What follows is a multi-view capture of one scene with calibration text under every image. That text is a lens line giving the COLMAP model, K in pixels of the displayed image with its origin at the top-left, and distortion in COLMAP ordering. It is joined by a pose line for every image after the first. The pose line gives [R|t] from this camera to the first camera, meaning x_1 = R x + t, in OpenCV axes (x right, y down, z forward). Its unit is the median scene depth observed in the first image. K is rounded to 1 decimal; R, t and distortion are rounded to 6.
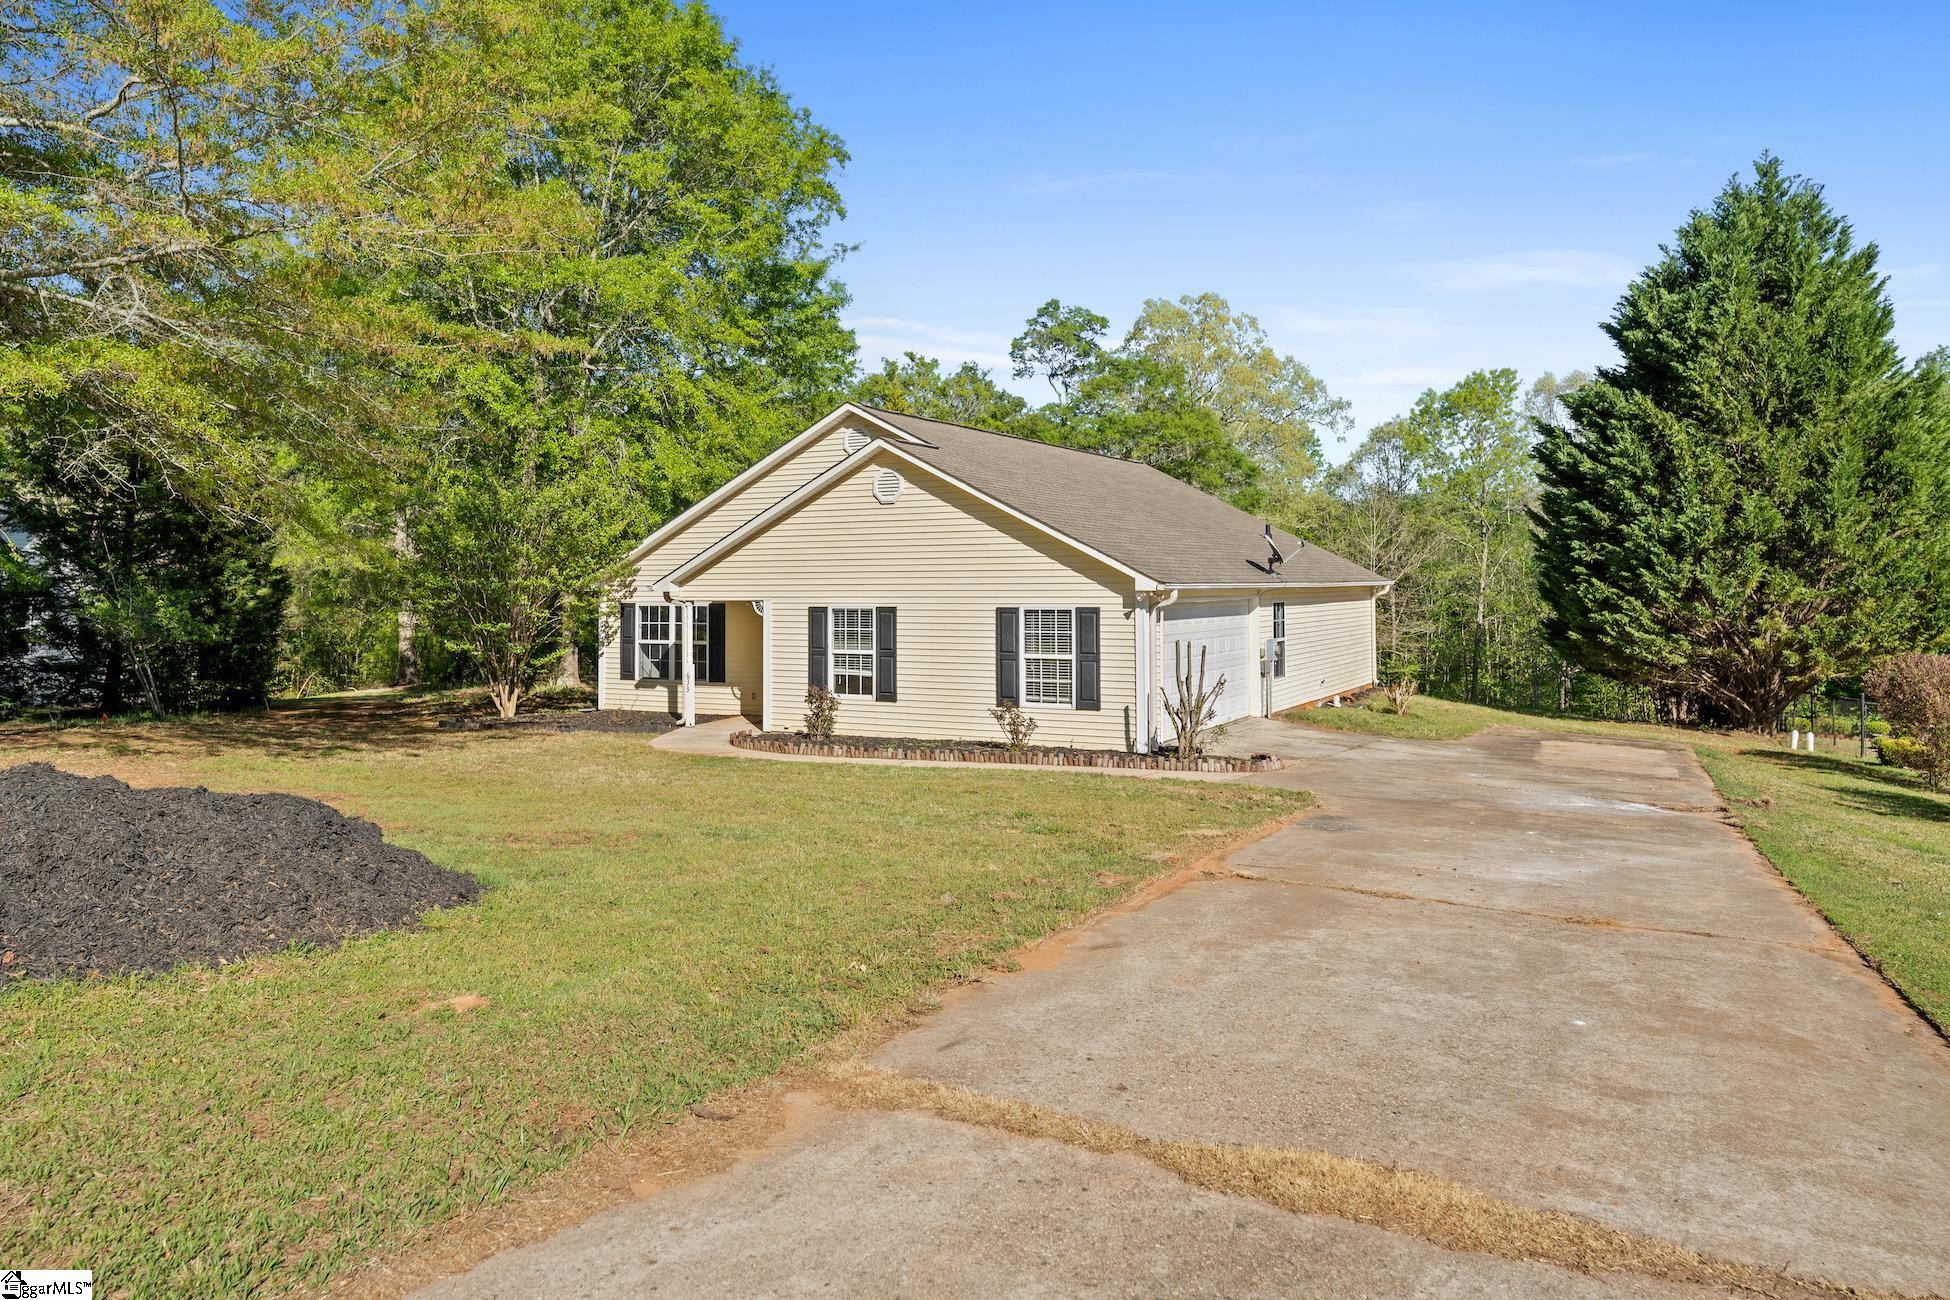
lens RADIAL K [[1290.5, 0, 978.1], [0, 1290.5, 641.9], [0, 0, 1]] dist [0.008294, 0.001752]
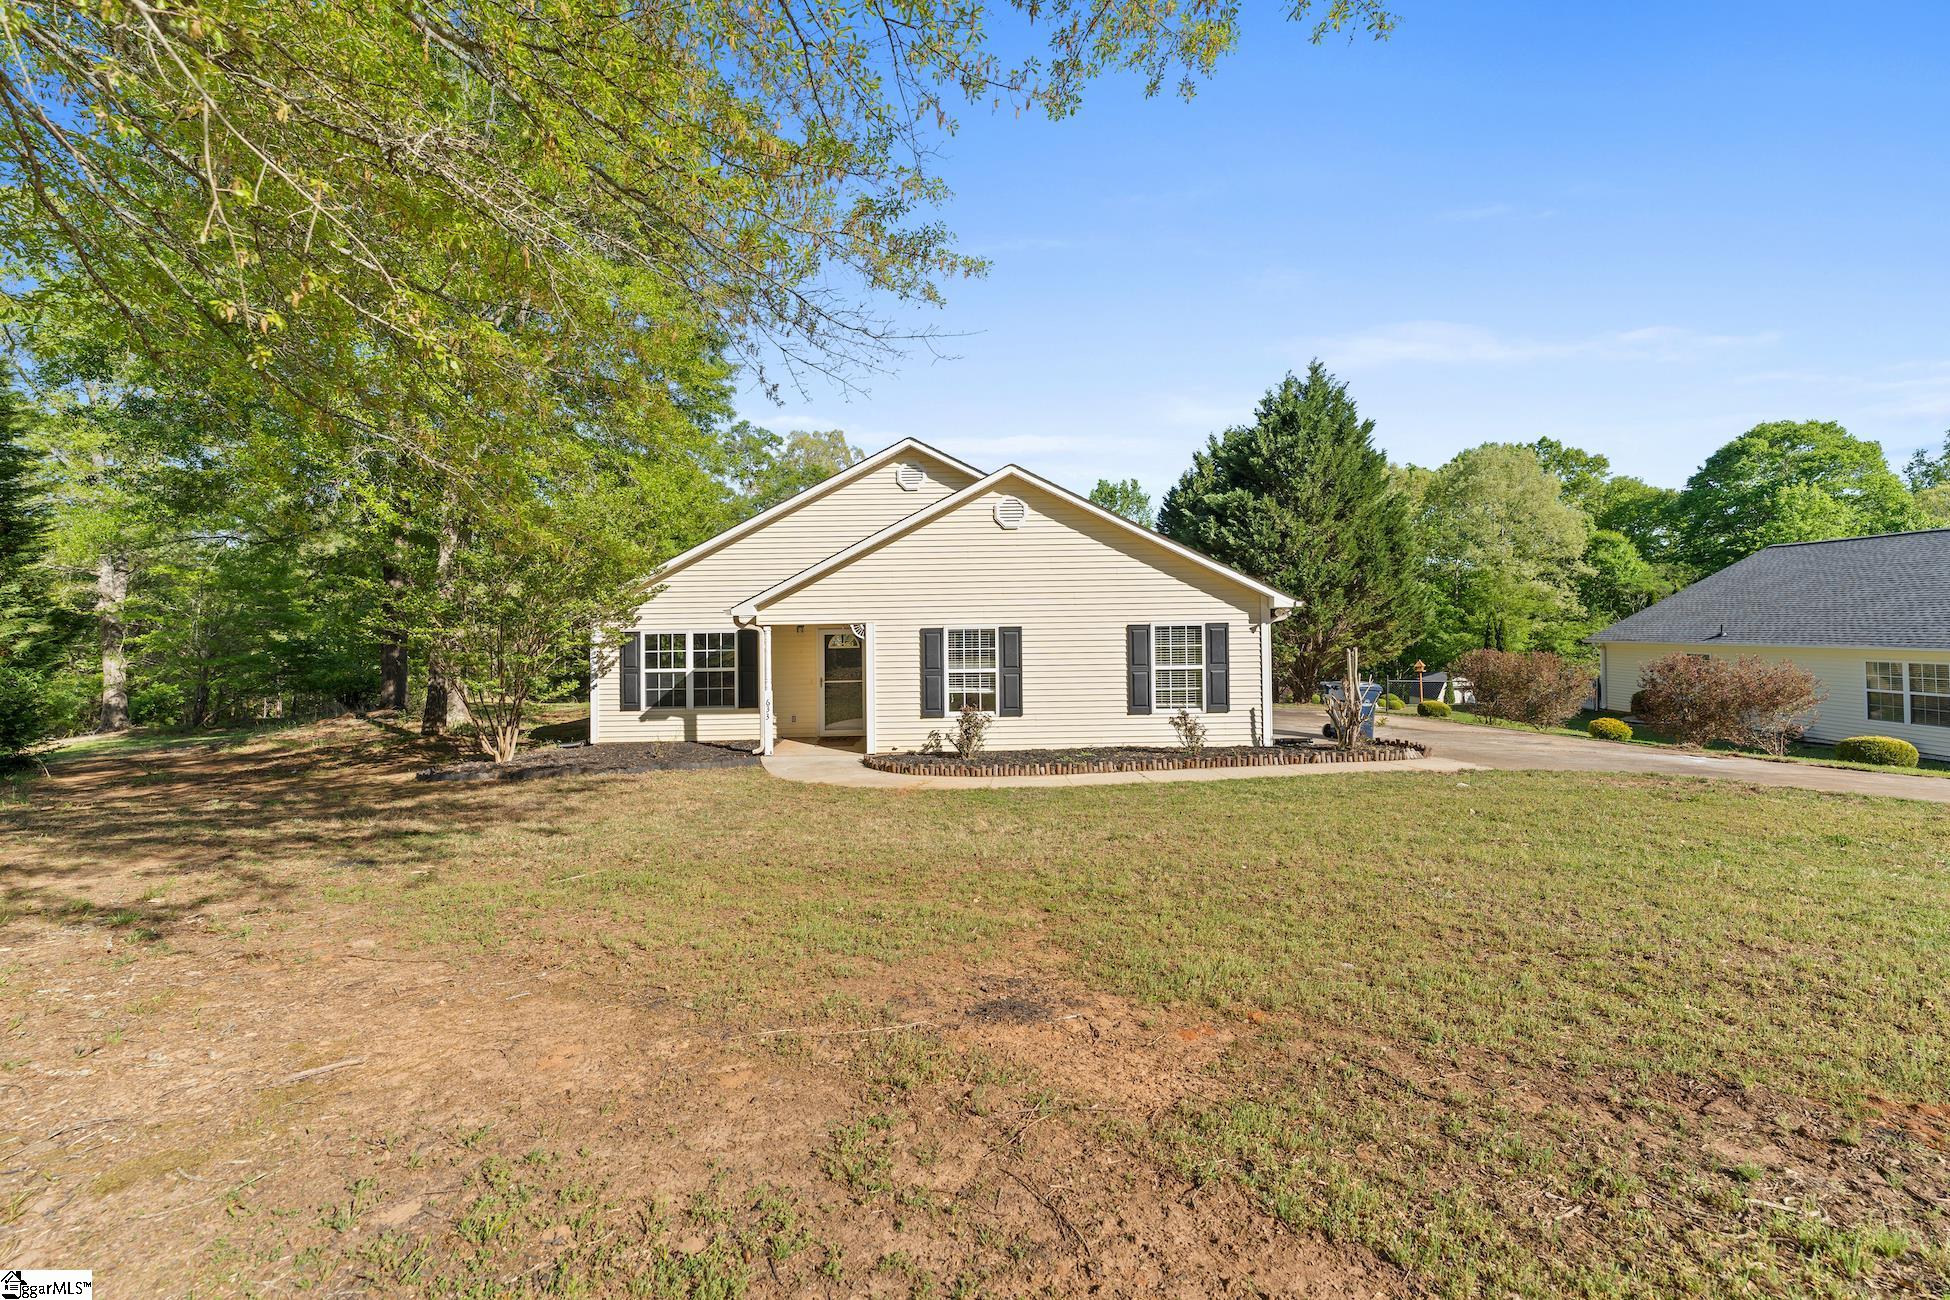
lens RADIAL K [[789.3, 0, 971.9], [0, 789.3, 651.7], [0, 0, 1]] dist [0.007676, -0.000063]
pose [[0.881196, -0.024054, 0.472138, -0.397046], [0.032885, 0.999404, -0.010459, -0.001063], [-0.471606, 0.024743, 0.881462, 0.437573]]
